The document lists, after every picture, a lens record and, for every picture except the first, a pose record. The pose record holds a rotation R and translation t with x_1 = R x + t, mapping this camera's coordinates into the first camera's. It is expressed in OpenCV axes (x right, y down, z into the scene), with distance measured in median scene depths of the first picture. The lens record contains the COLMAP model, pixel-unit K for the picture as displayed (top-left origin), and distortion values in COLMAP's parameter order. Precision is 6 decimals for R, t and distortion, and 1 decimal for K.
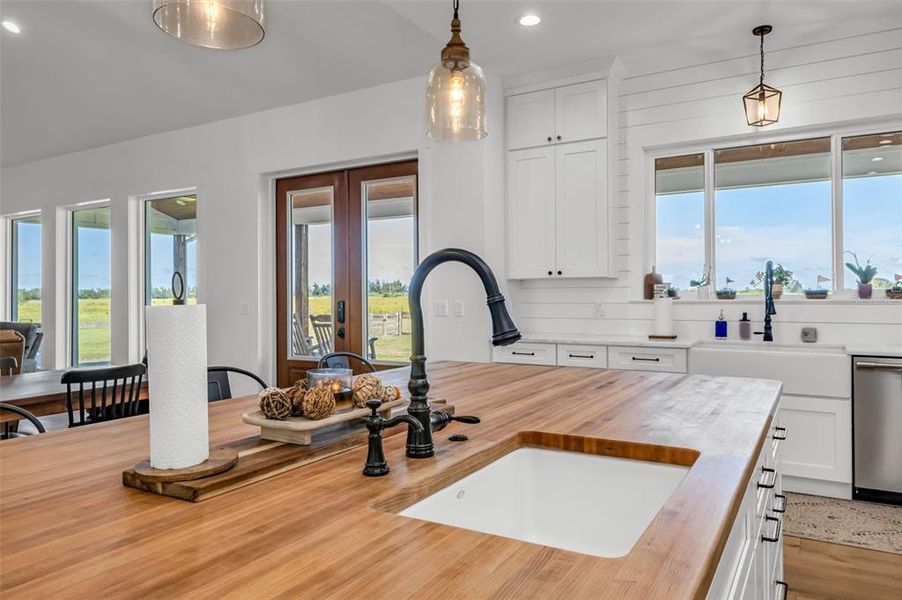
lens RADIAL K [[628.0, 0, 451.0], [0, 628.0, 300.0], [0, 0, 1]] dist [0.005512, -0.000113]
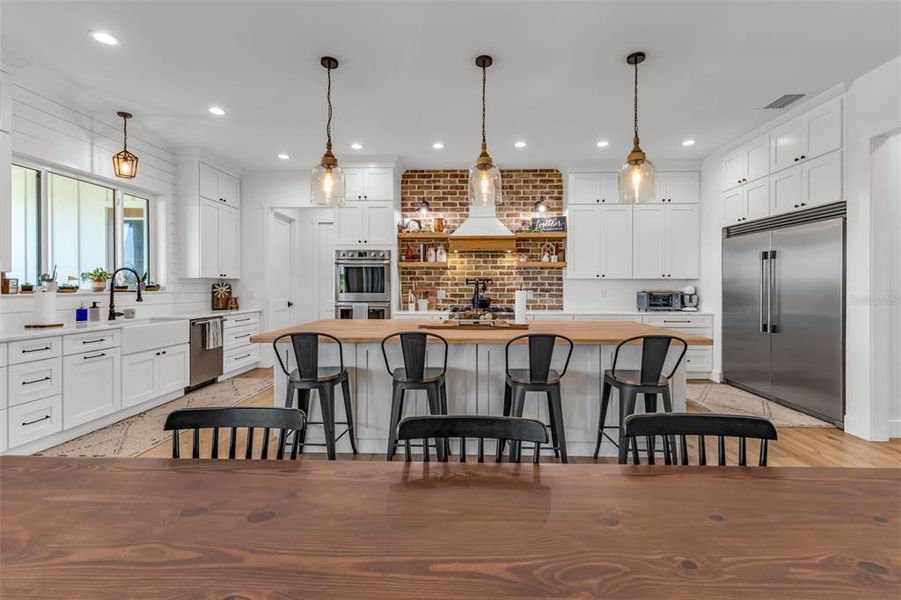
lens RADIAL K [[411.4, 0, 454.7], [0, 411.4, 286.4], [0, 0, 1]] dist [0.008301, 0.000202]
pose [[-0.483347, 0.004654, 0.875416, -0.656953], [0.006967, 0.999975, -0.001470, -0.006607], [-0.875401, 0.005388, -0.483367, 0.677656]]
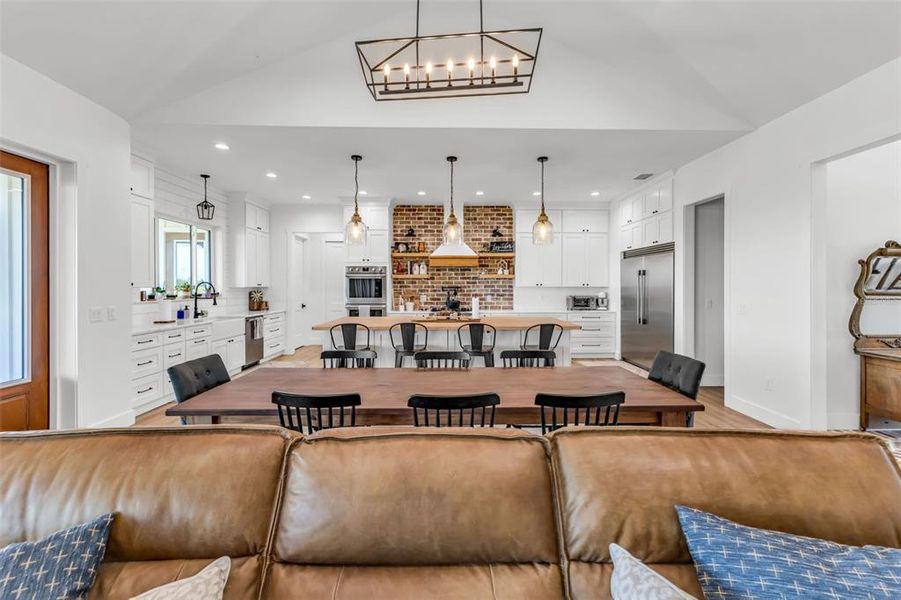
lens RADIAL K [[401.5, 0, 452.2], [0, 401.5, 287.5], [0, 0, 1]] dist [0.010820, -0.000106]
pose [[-0.527171, 0.002953, 0.849754, -0.993808], [0.008386, 0.999963, 0.001728, -0.030501], [-0.849718, 0.008037, -0.527177, 0.870750]]
